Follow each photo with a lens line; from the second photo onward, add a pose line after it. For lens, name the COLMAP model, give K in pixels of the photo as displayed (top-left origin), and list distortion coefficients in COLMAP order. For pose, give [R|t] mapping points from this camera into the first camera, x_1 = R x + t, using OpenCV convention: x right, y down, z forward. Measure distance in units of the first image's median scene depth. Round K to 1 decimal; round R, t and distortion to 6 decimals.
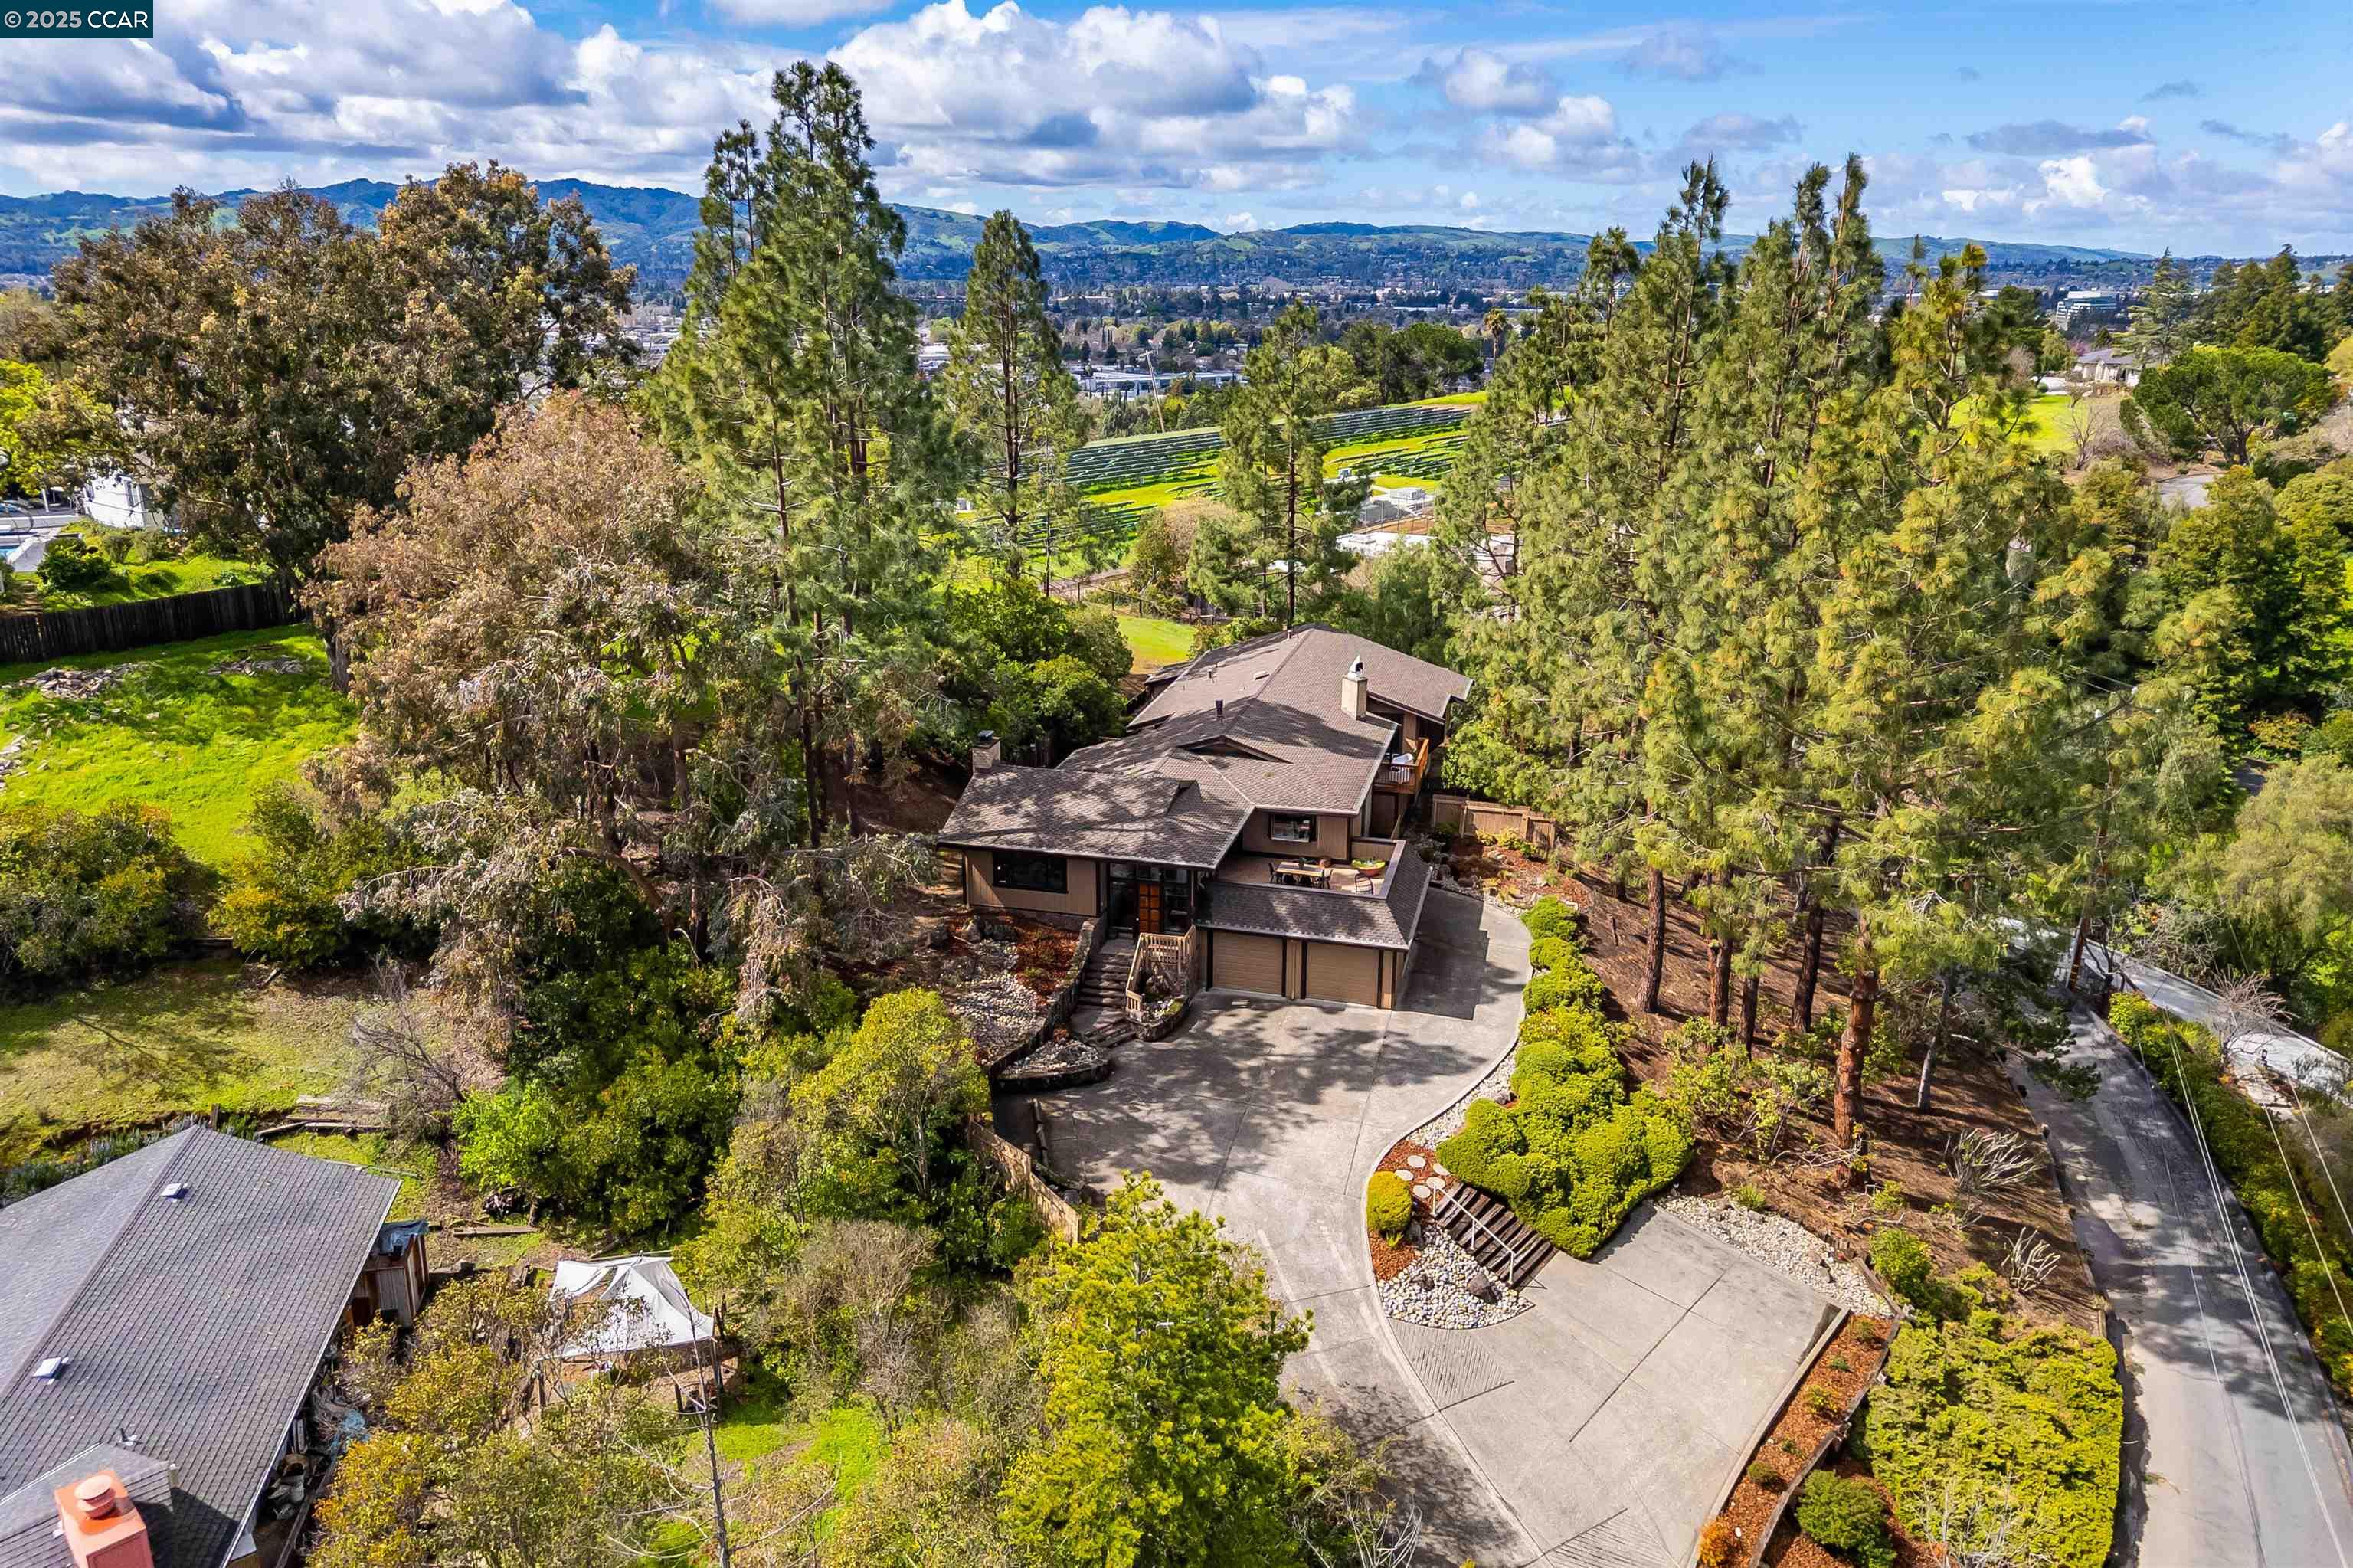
lens RADIAL K [[1603.4, 0, 1176.5], [0, 1603.4, 784.0], [0, 0, 1]] dist [0.071459, -0.051671]
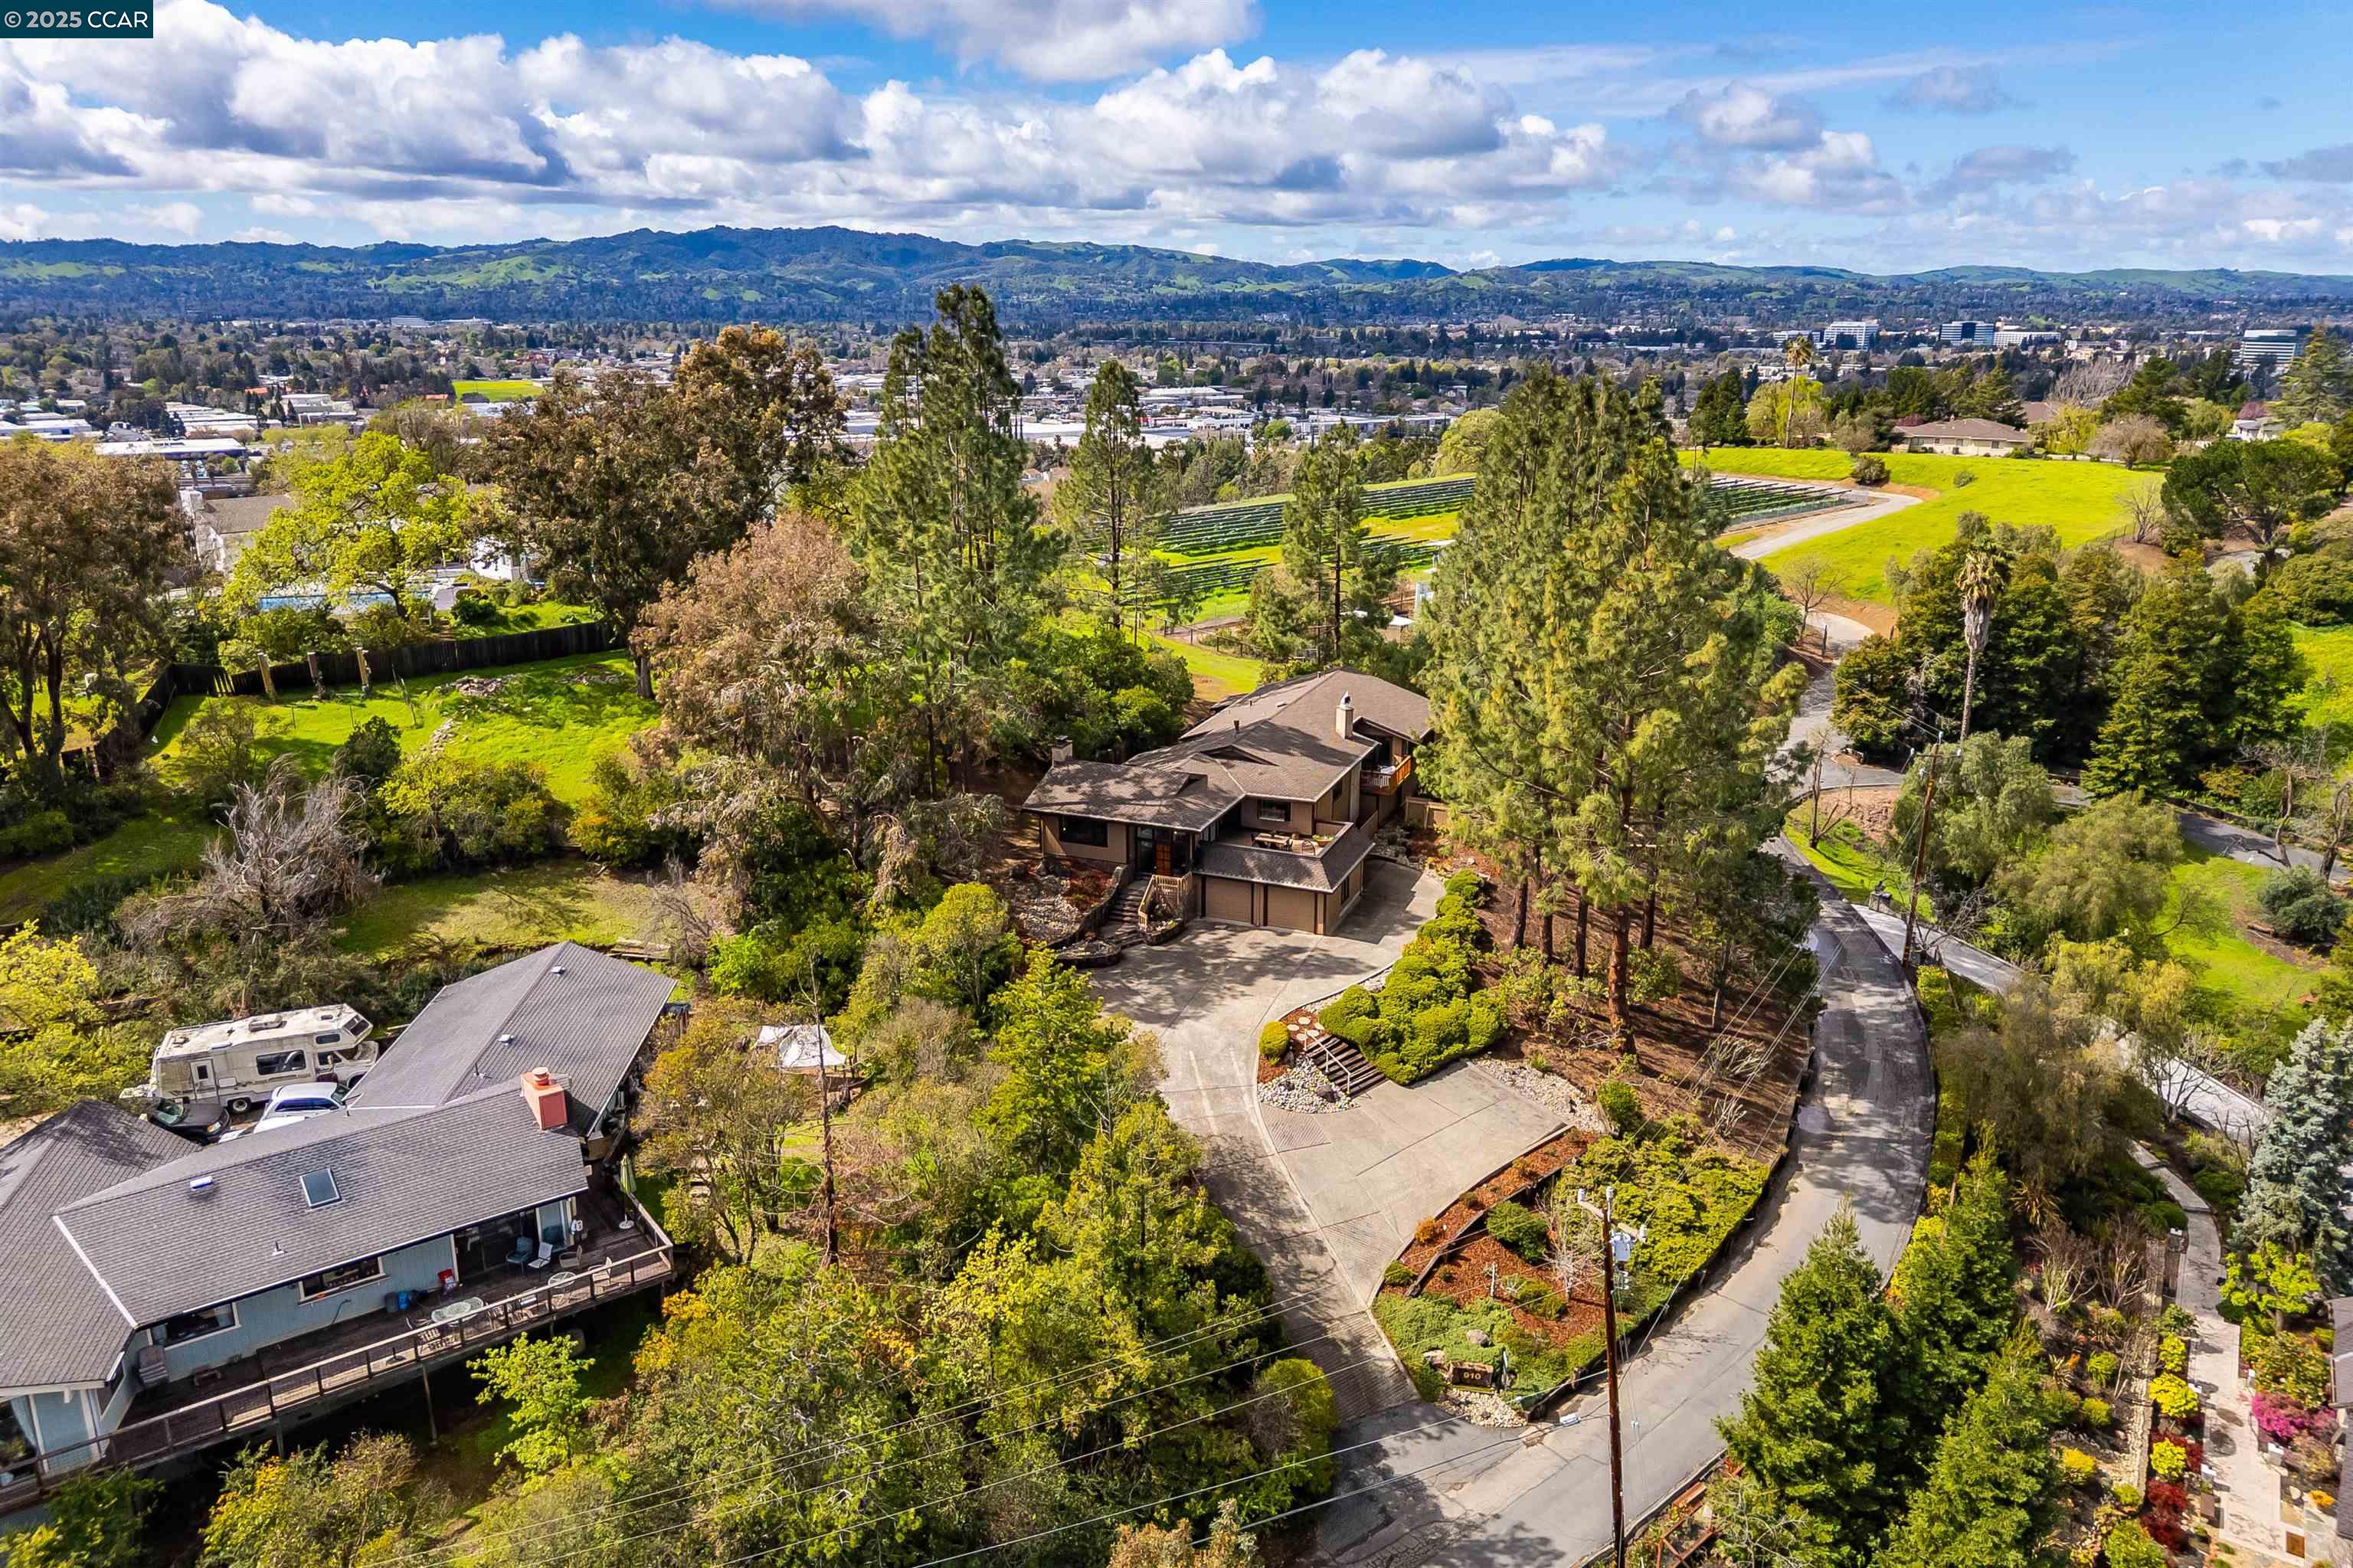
lens RADIAL K [[1619.1, 0, 1207.4], [0, 1619.1, 781.4], [0, 0, 1]] dist [0.091683, -0.081452]
pose [[0.992453, 0.033907, -0.117846, 0.200146], [-0.036641, 0.999105, -0.021113, 0.036904], [0.117024, 0.025272, 0.992807, -0.474434]]
